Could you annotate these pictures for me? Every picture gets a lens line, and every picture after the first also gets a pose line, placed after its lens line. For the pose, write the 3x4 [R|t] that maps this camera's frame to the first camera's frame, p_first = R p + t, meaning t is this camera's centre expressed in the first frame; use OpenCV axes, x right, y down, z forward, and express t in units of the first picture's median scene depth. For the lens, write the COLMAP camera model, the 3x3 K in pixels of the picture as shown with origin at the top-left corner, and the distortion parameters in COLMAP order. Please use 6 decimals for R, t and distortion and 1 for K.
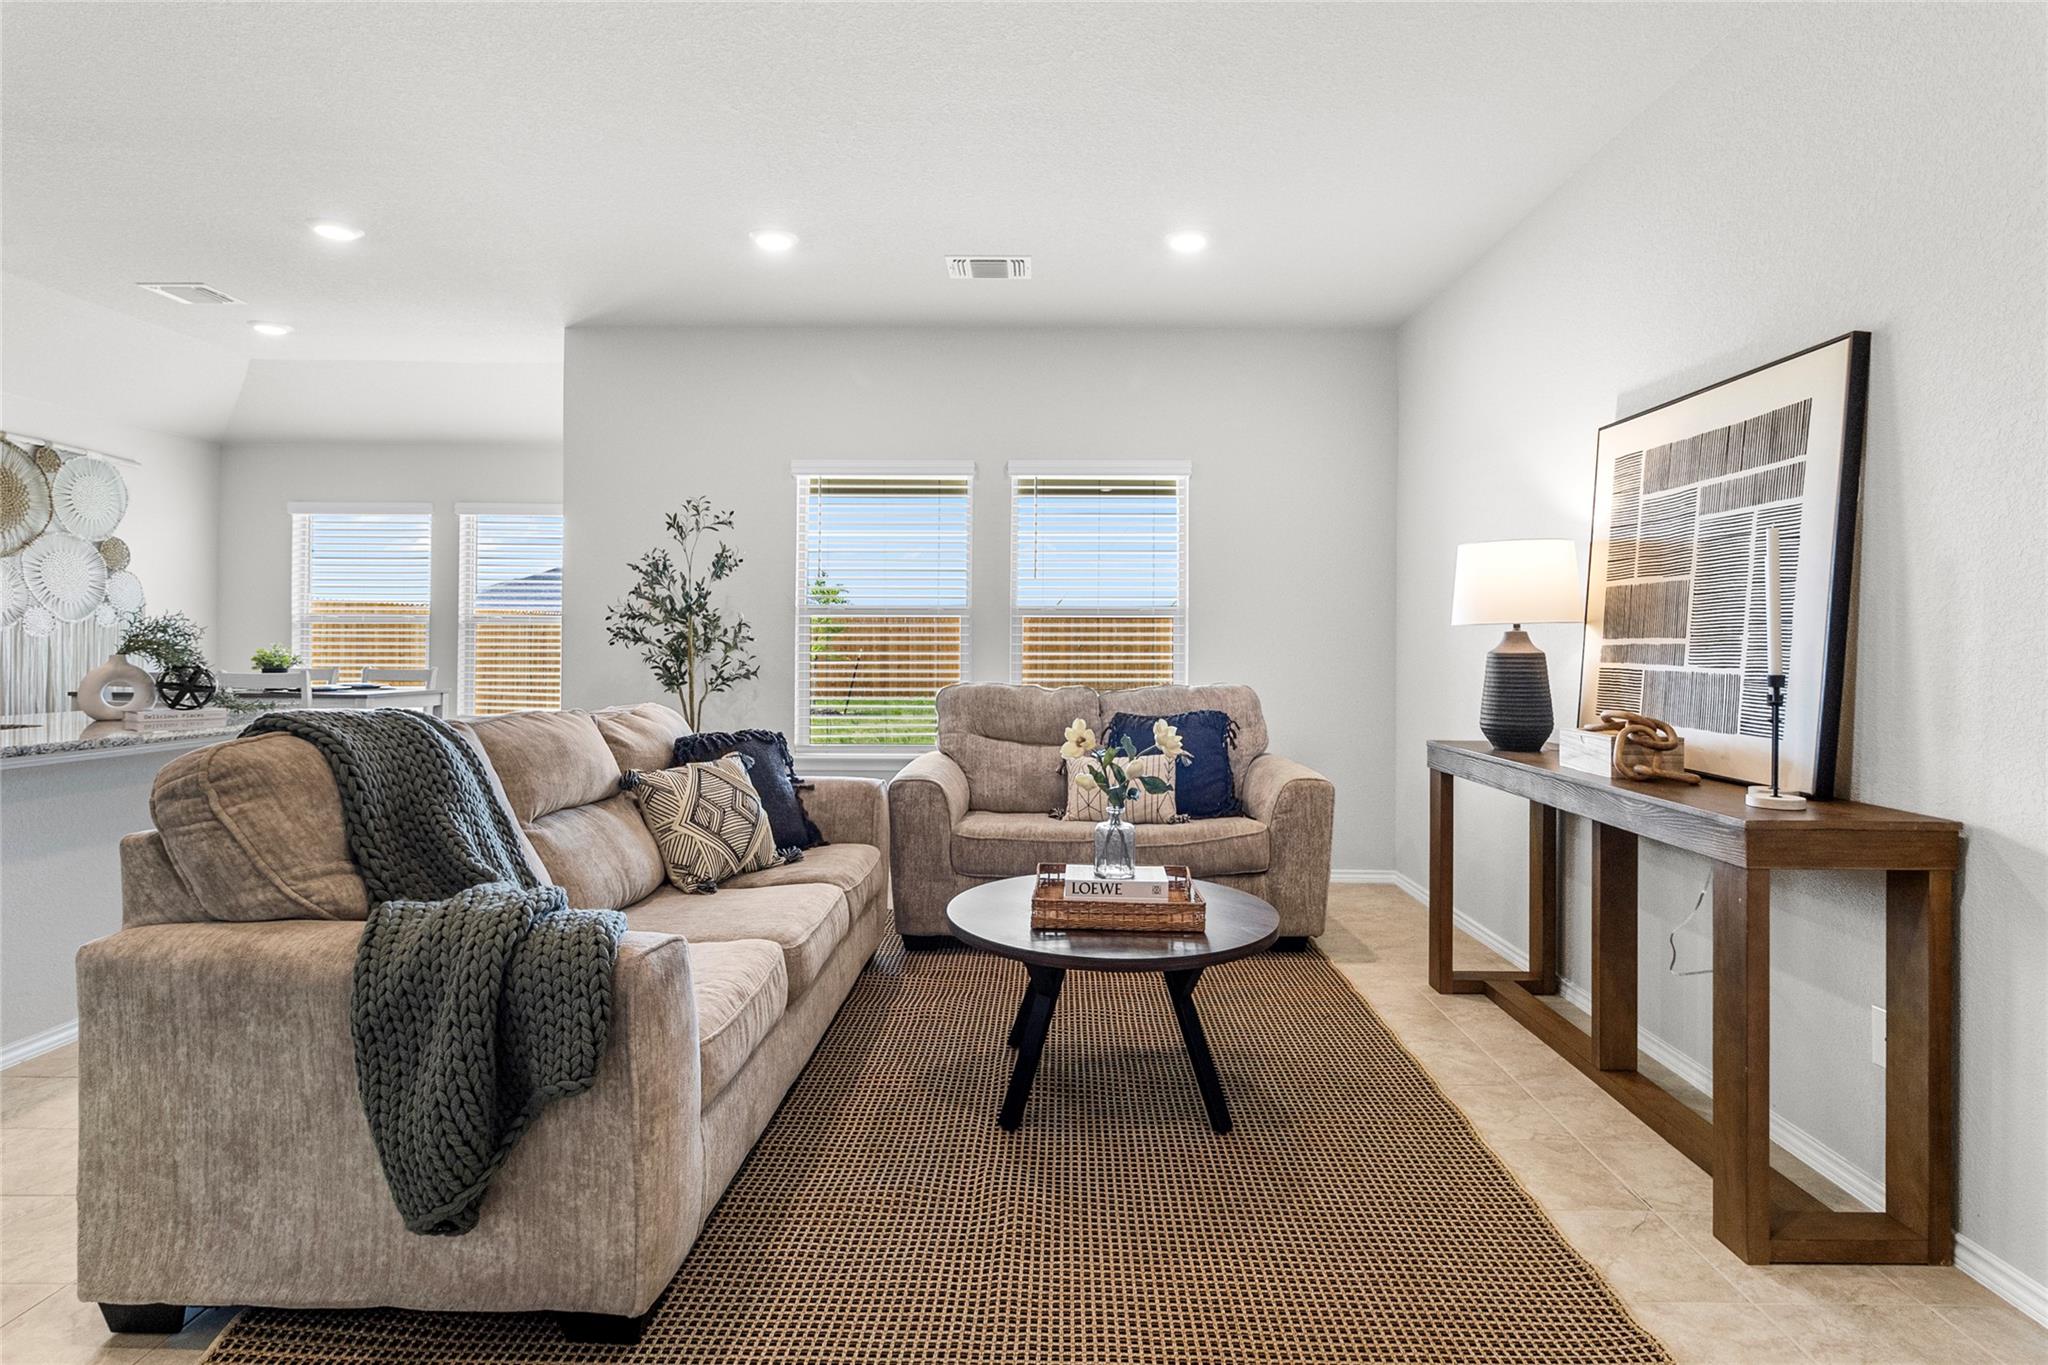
lens RADIAL K [[1045.4, 0, 1025.9], [0, 1045.4, 656.0], [0, 0, 1]] dist [-0.000721, -0.000070]
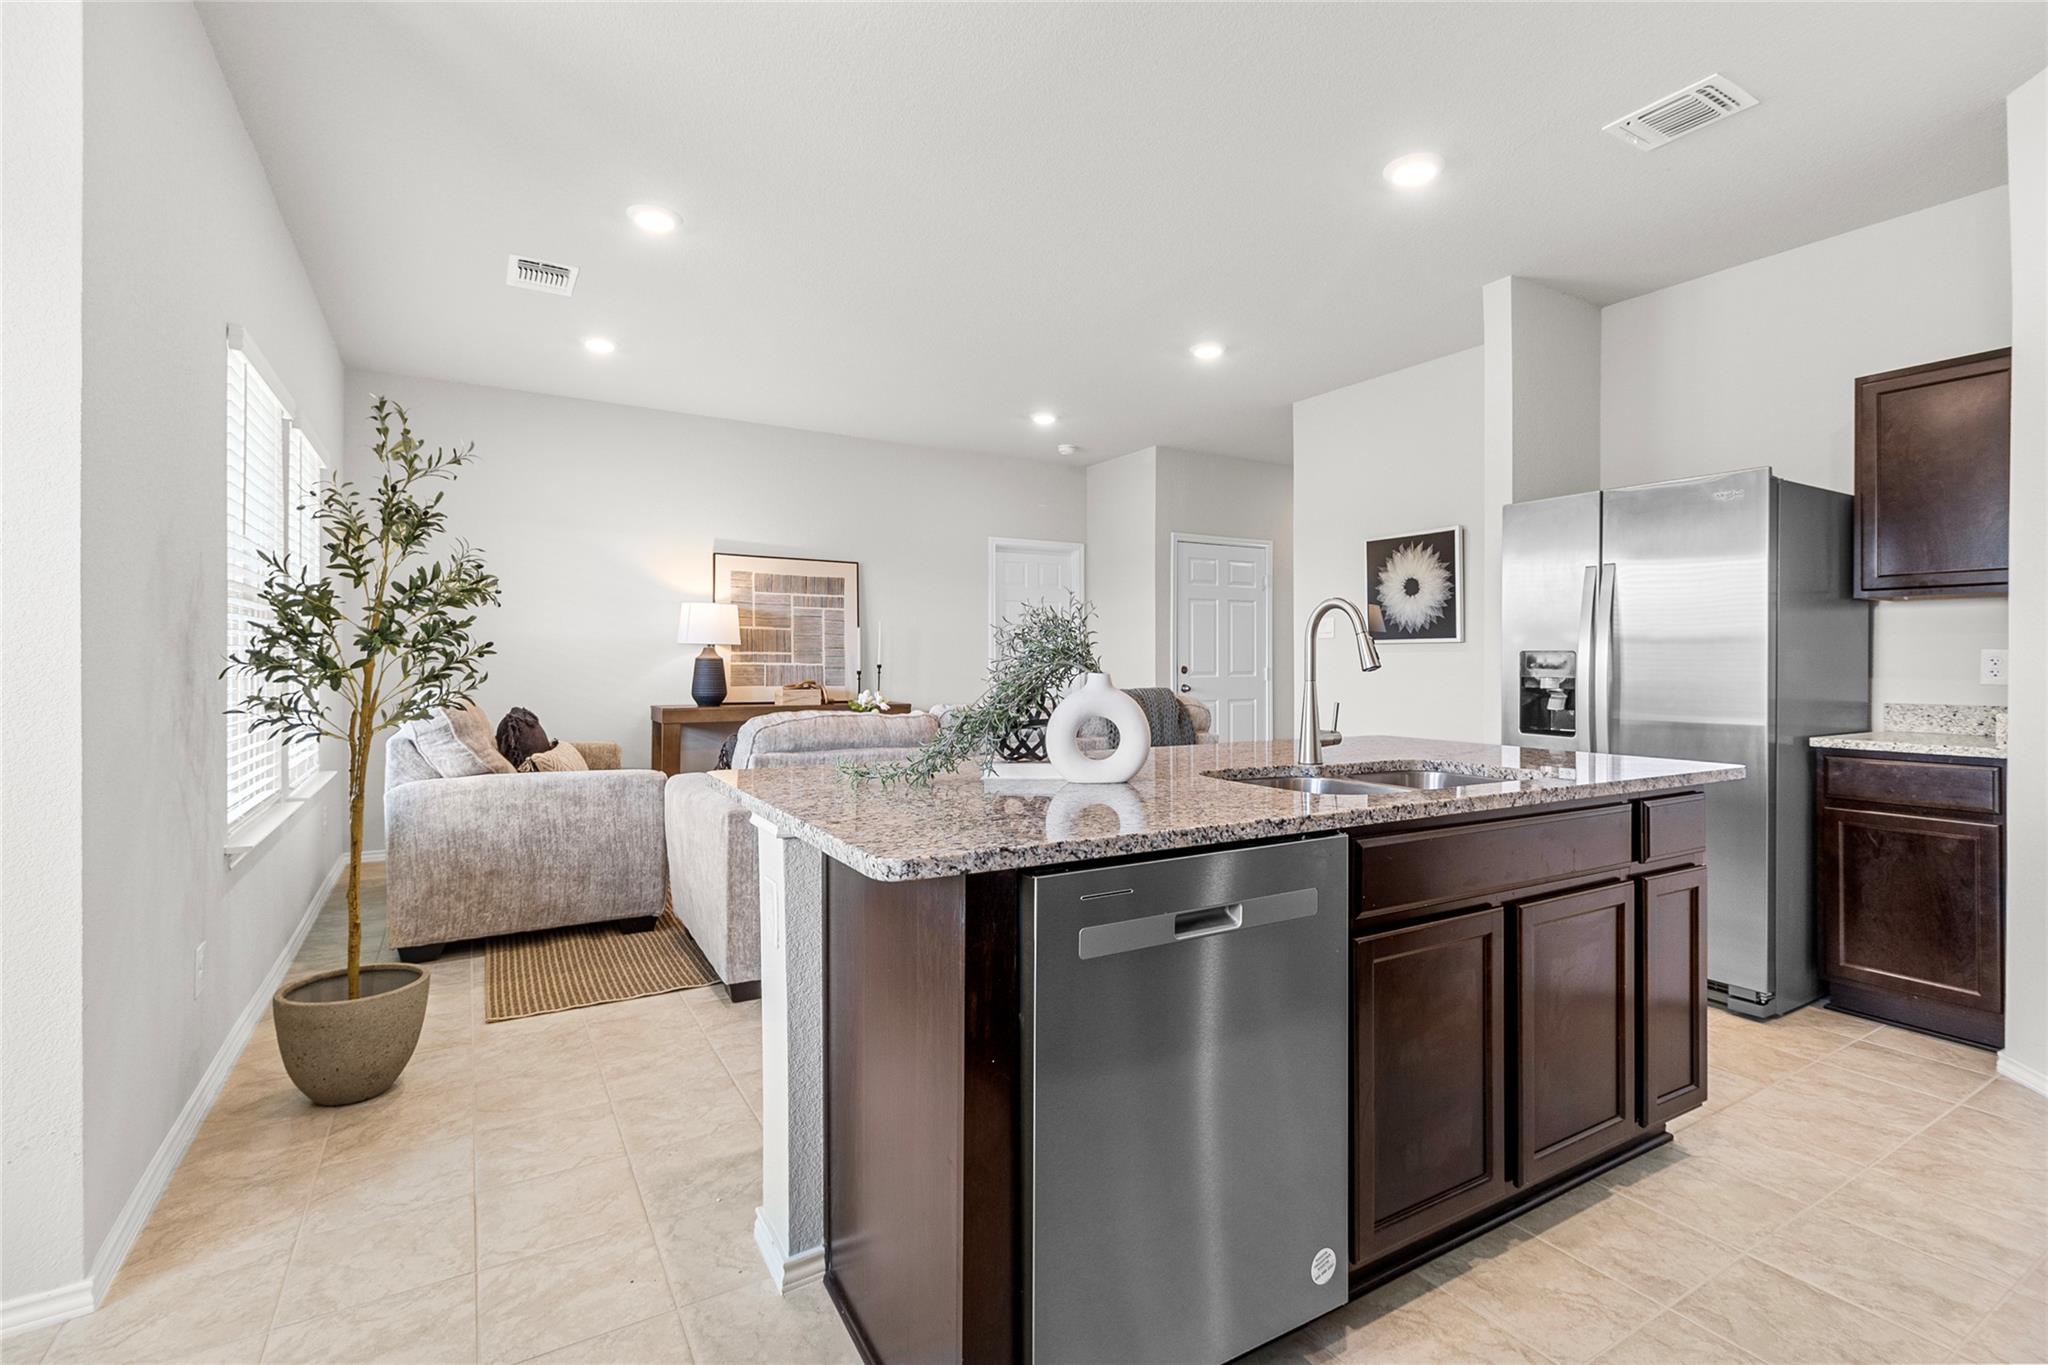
lens RADIAL K [[955.2, 0, 1026.8], [0, 955.2, 669.4], [0, 0, 1]] dist [0.003130, -0.001975]
pose [[-0.523712, -0.007079, 0.851866, -1.206886], [0.002109, 0.999952, 0.009606, 0.002495], [-0.851893, 0.006827, -0.523672, 1.229792]]
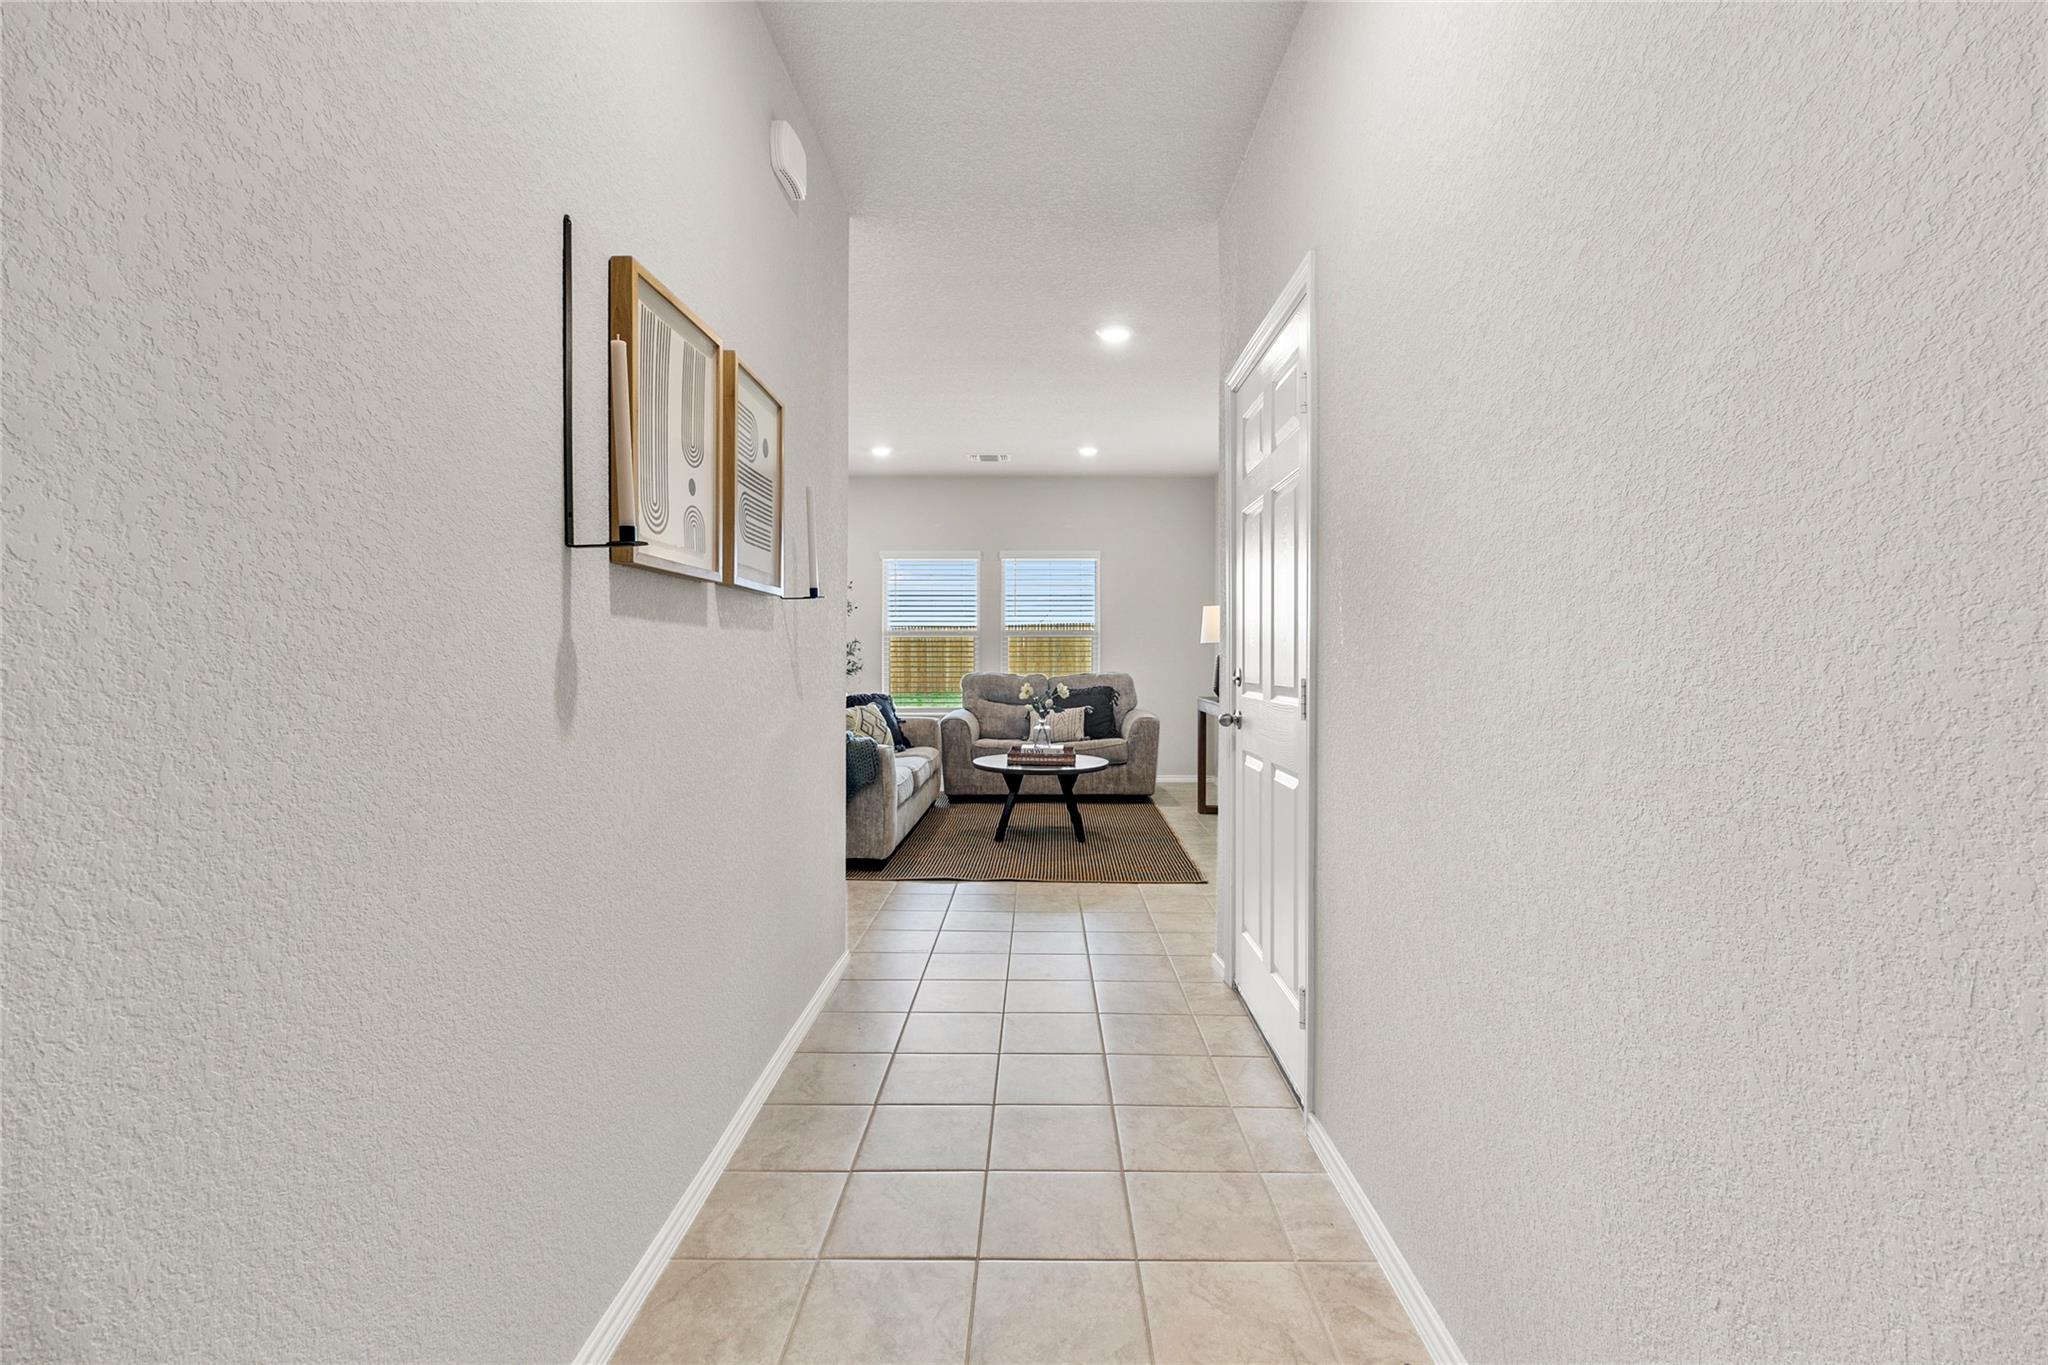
lens RADIAL K [[955.2, 0, 1020.1], [0, 955.2, 673.6], [0, 0, 1]] dist [0.003130, -0.001975]
pose [[0.999990, -0.004049, -0.002050, 0.027909], [0.004077, 0.999896, 0.013861, 0.005255], [0.001993, -0.013869, 0.999902, -0.871310]]
